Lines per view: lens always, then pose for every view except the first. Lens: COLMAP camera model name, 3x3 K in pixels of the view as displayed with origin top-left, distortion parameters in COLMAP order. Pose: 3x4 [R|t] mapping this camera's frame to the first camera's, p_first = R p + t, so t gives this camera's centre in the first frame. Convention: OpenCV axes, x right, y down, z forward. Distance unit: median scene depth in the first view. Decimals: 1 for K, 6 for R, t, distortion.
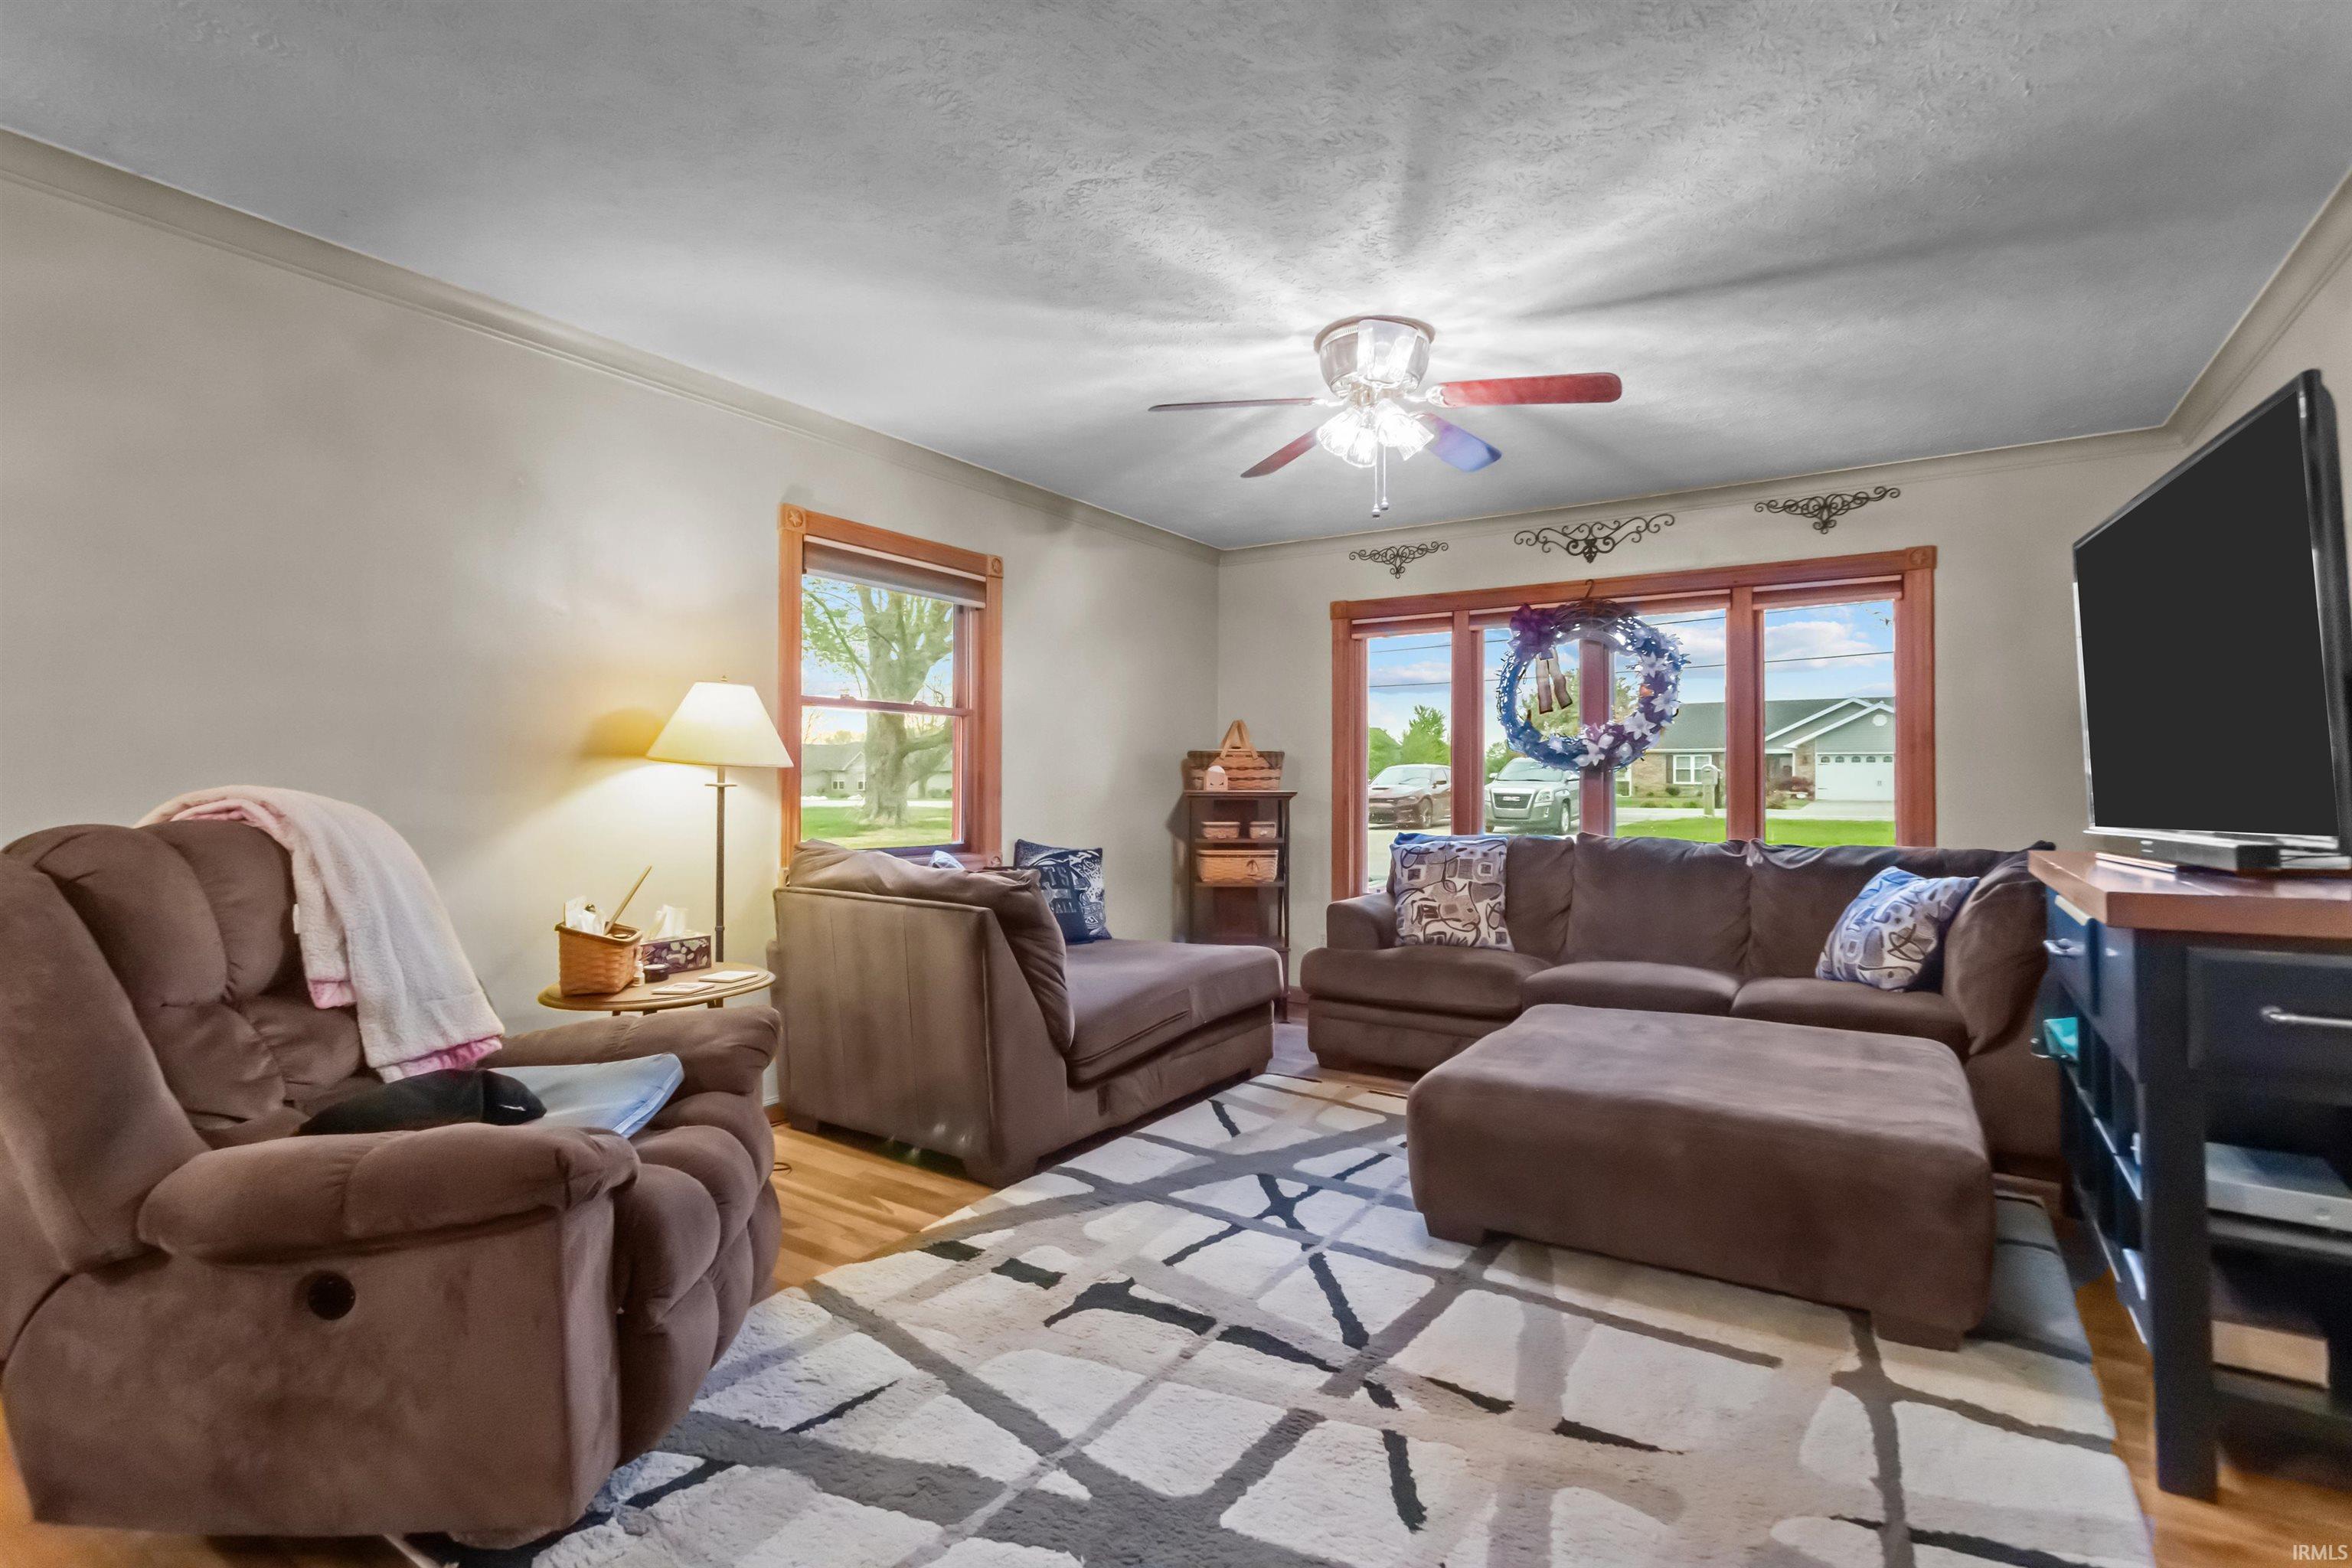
lens RADIAL K [[1114.6, 0, 1177.7], [0, 1114.6, 776.4], [0, 0, 1]] dist [-0.001350, 0.001943]
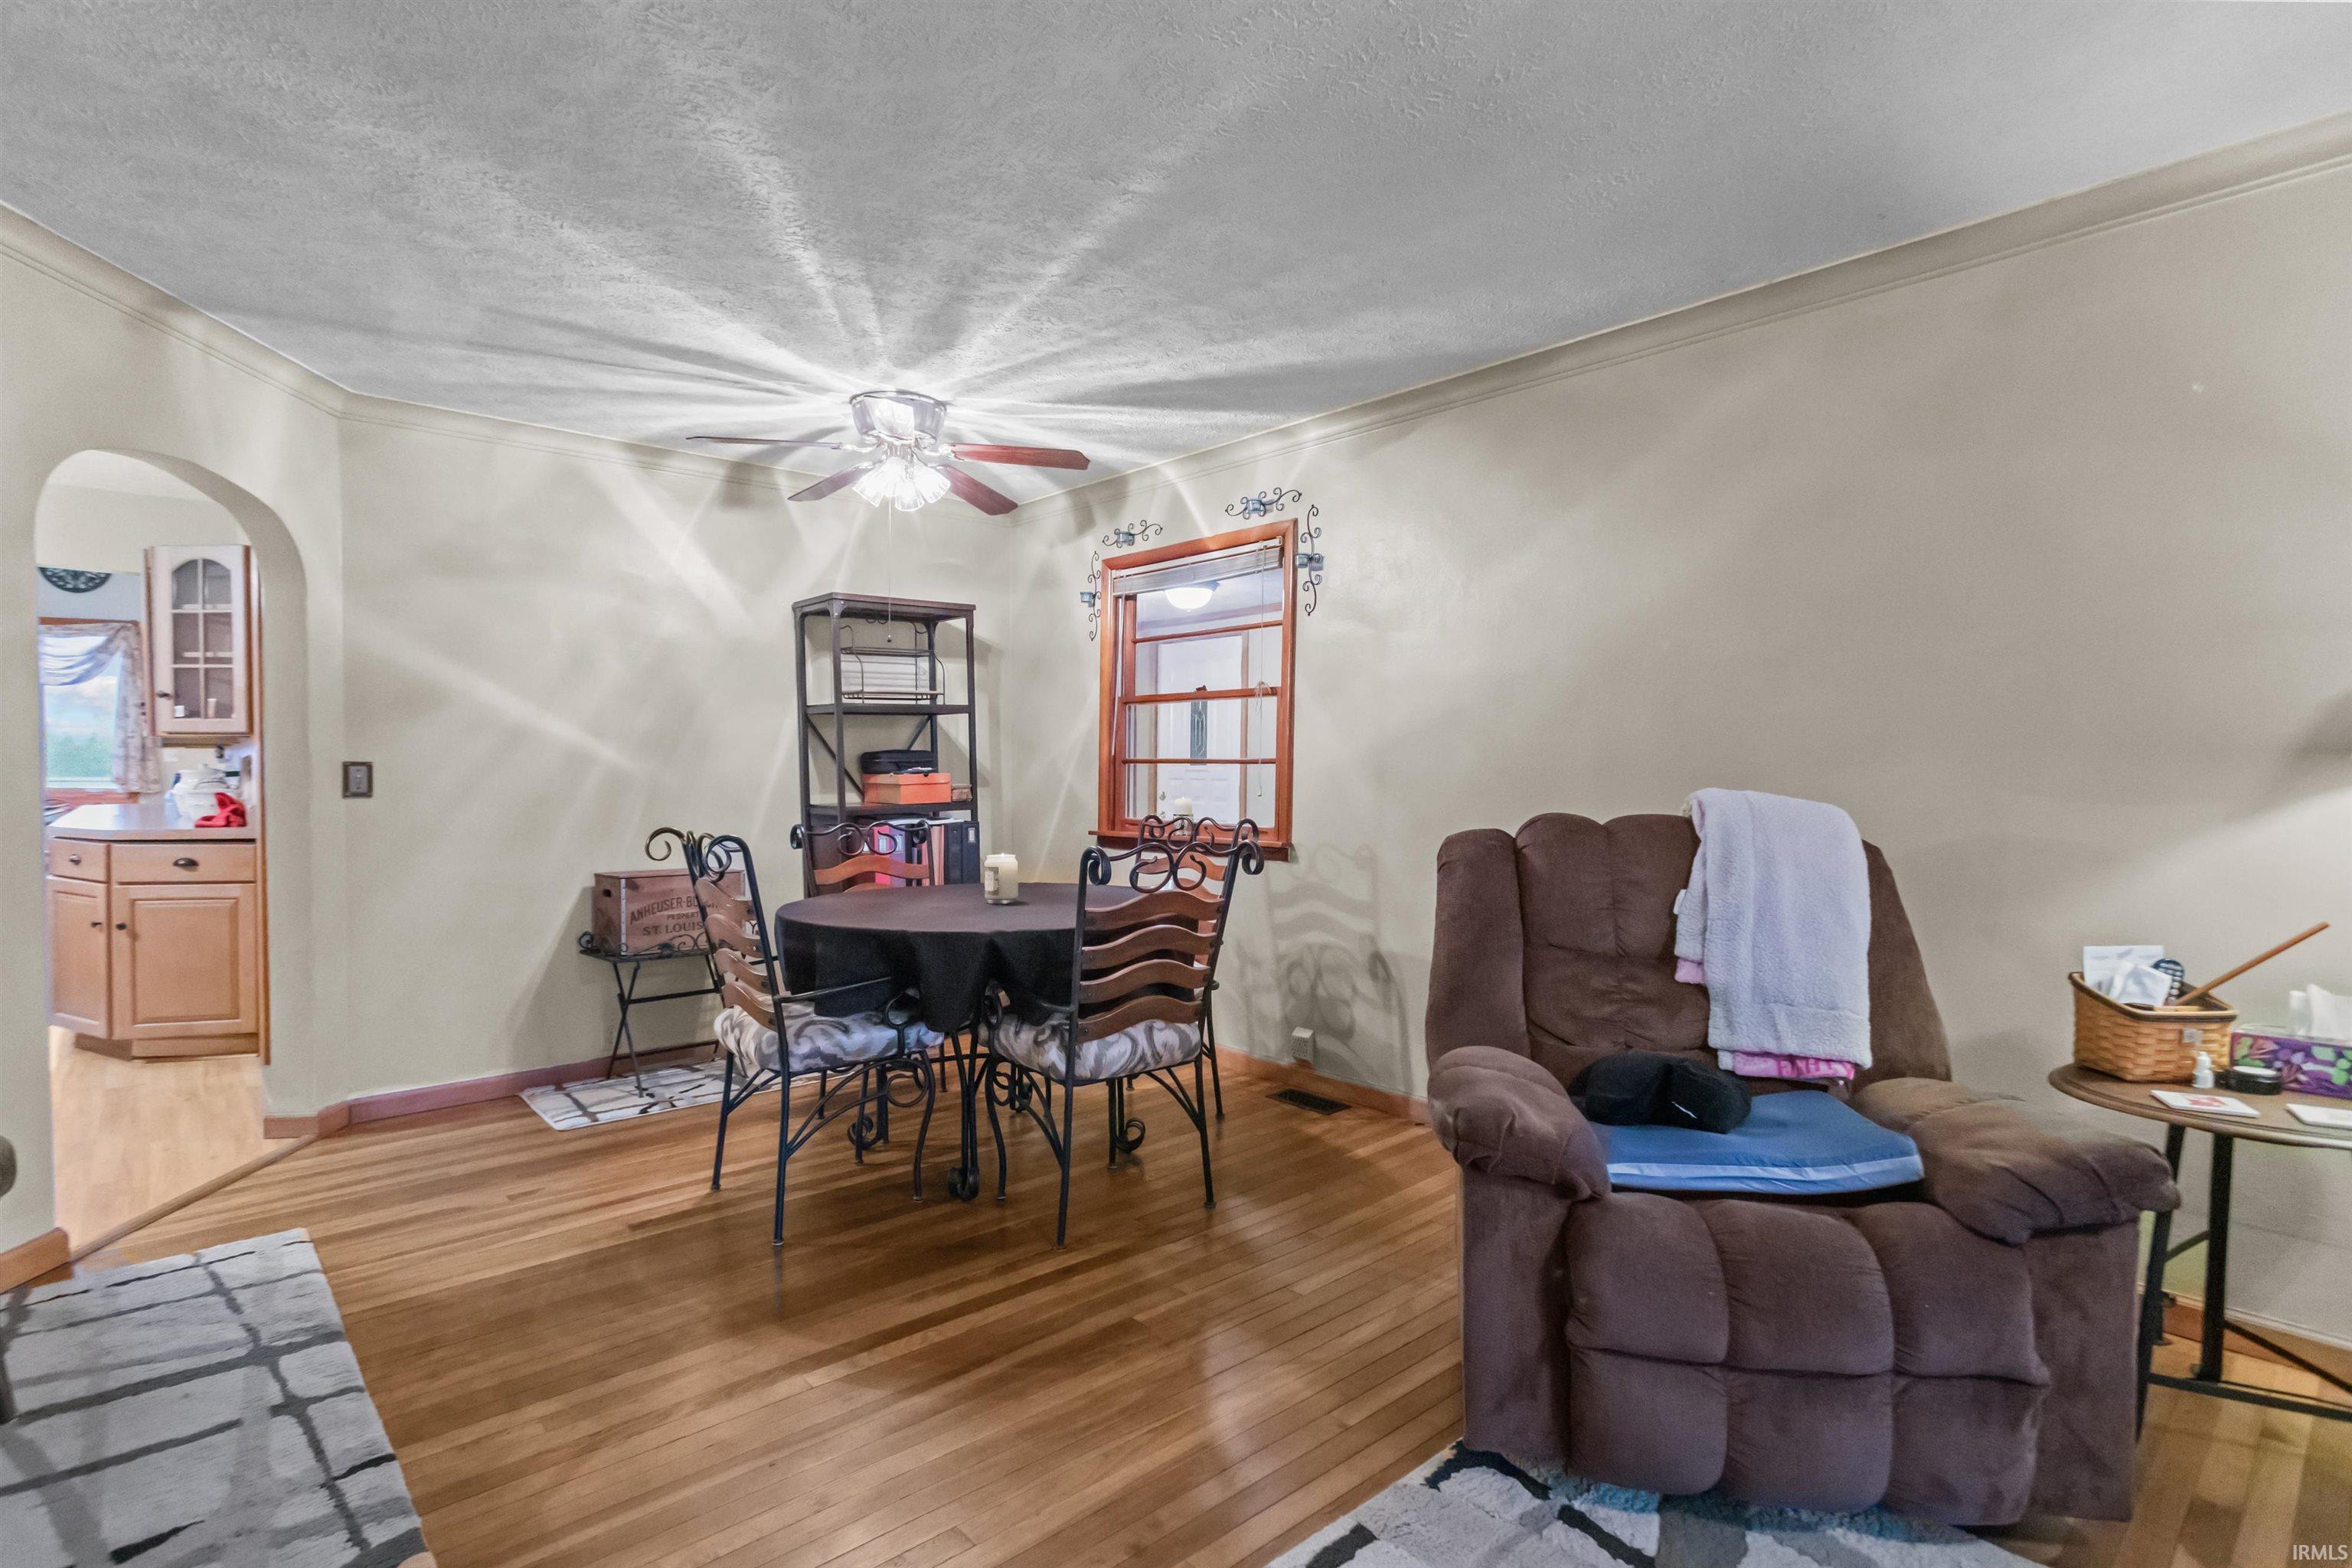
lens RADIAL K [[1114.6, 0, 1178.0], [0, 1114.6, 786.8], [0, 0, 1]] dist [-0.001350, 0.001943]
pose [[-0.257994, 0.009535, -0.966099, 0.469277], [-0.002459, 0.999942, 0.010526, -0.005136], [0.966143, 0.005092, -0.257956, 0.770190]]
